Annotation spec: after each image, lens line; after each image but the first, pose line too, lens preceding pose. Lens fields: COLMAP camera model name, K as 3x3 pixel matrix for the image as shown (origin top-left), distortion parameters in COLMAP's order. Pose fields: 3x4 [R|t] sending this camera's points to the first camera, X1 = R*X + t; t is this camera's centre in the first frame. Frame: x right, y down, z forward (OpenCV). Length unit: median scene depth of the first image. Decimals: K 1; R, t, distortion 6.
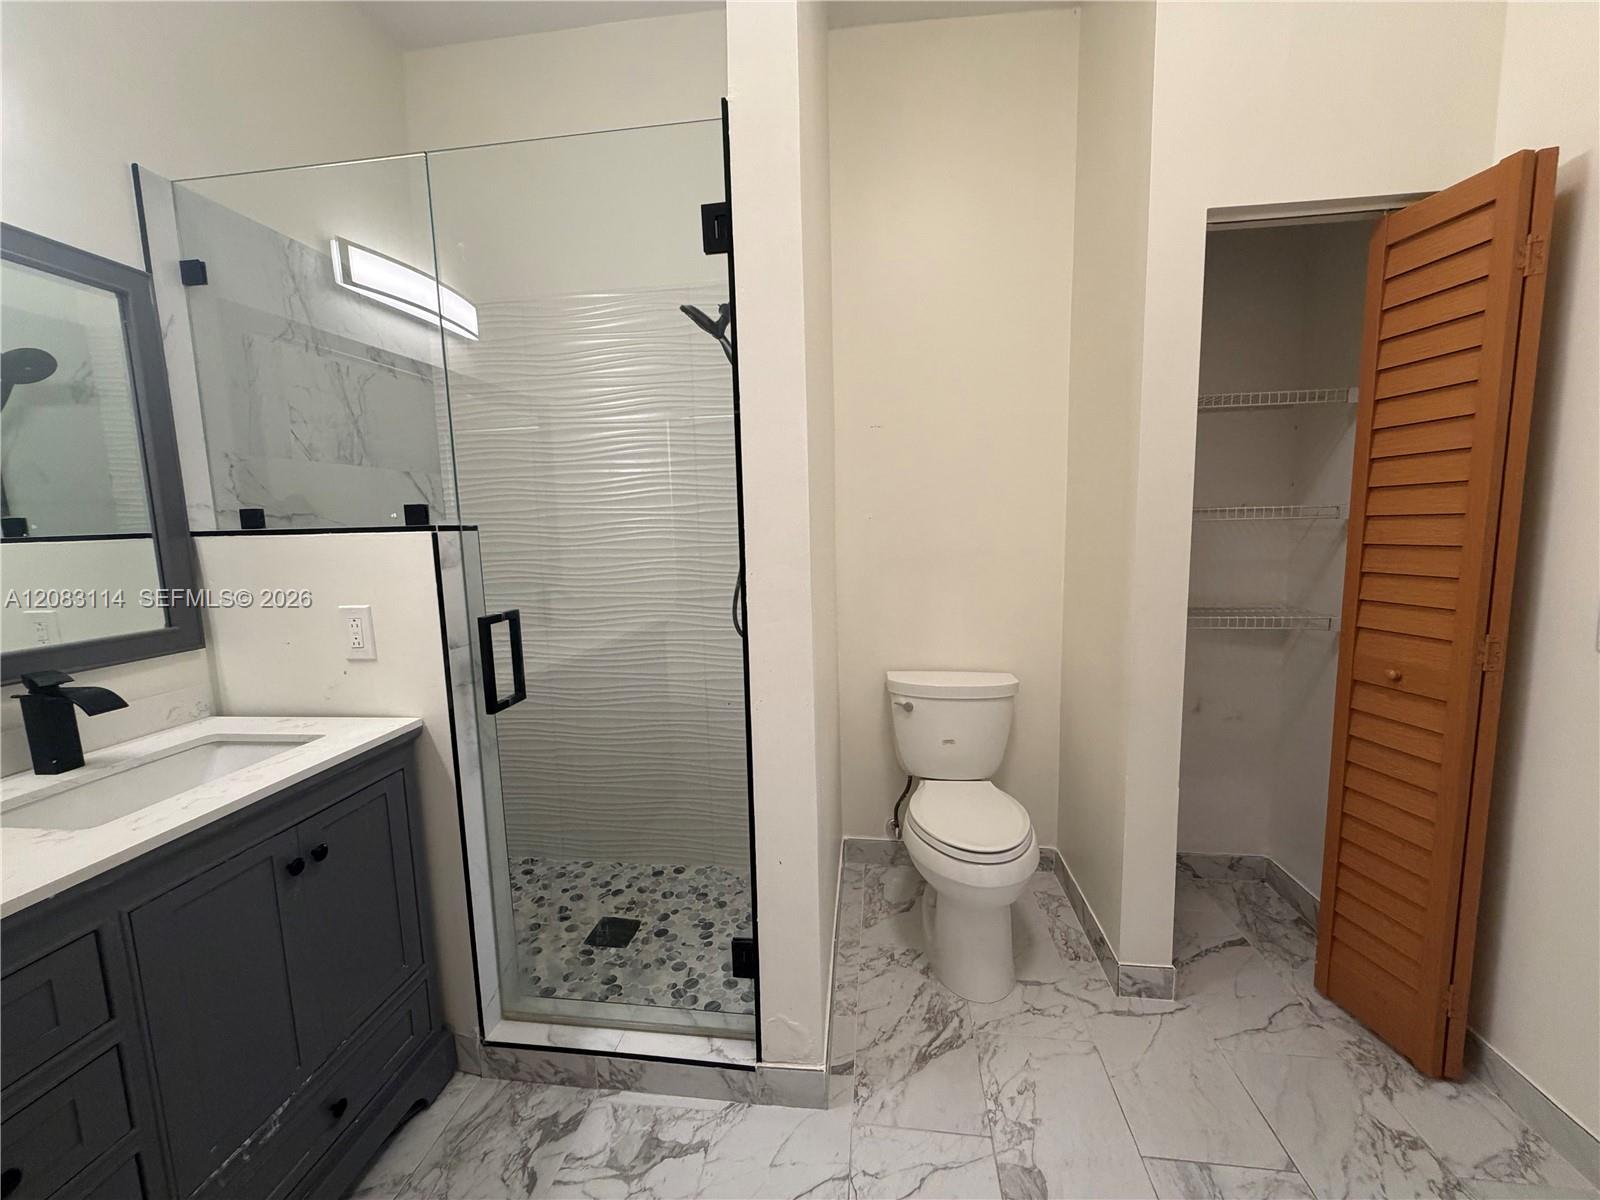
lens RADIAL K [[643.7, 0, 800.0], [0, 643.7, 600.0], [0, 0, 1]] dist [0.001231, 0.000248]
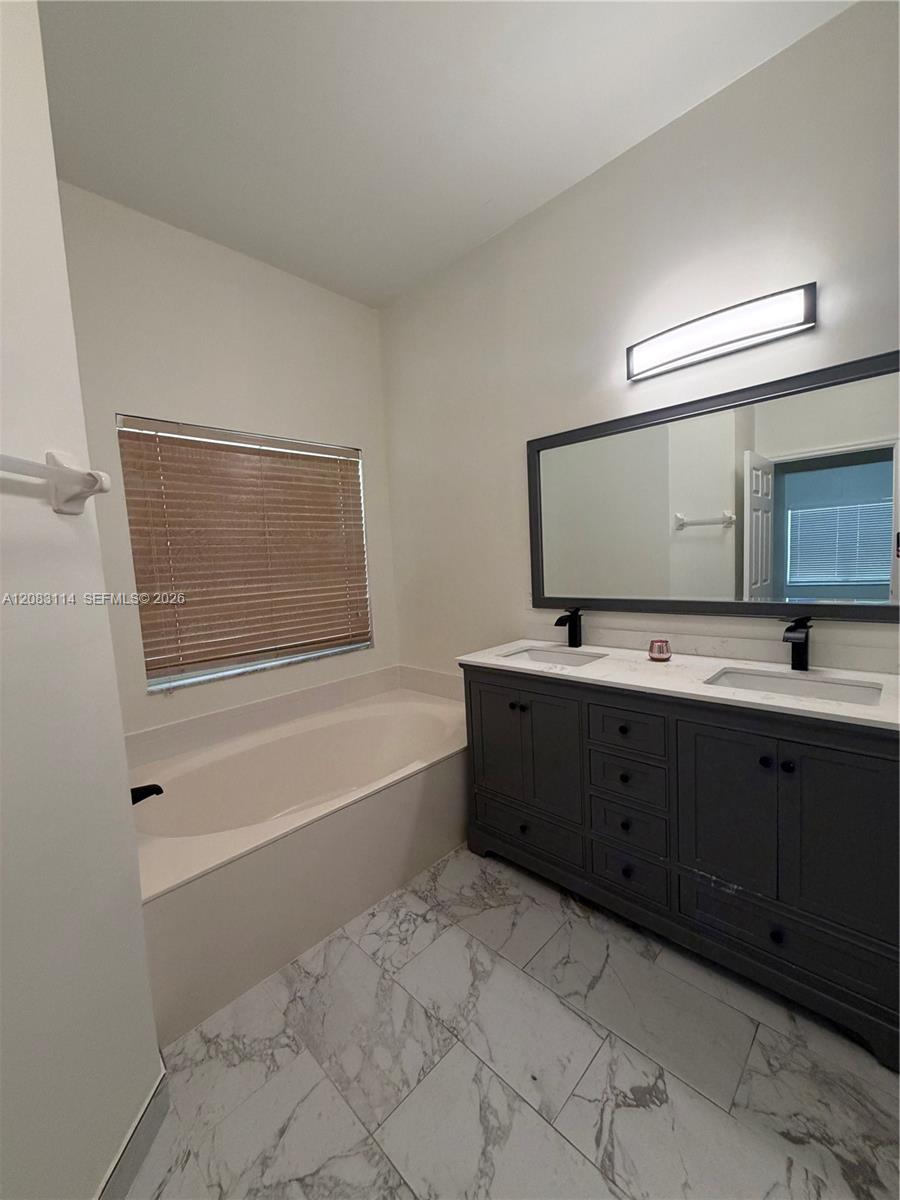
lens RADIAL K [[482.8, 0, 450.0], [0, 482.8, 600.0], [0, 0, 1]] dist [0.001231, 0.000248]
pose [[-0.610246, 0.125240, -0.782250, 0.470461], [-0.028952, 0.983240, 0.180005, -0.135958], [0.791683, 0.132495, -0.596392, 0.895039]]
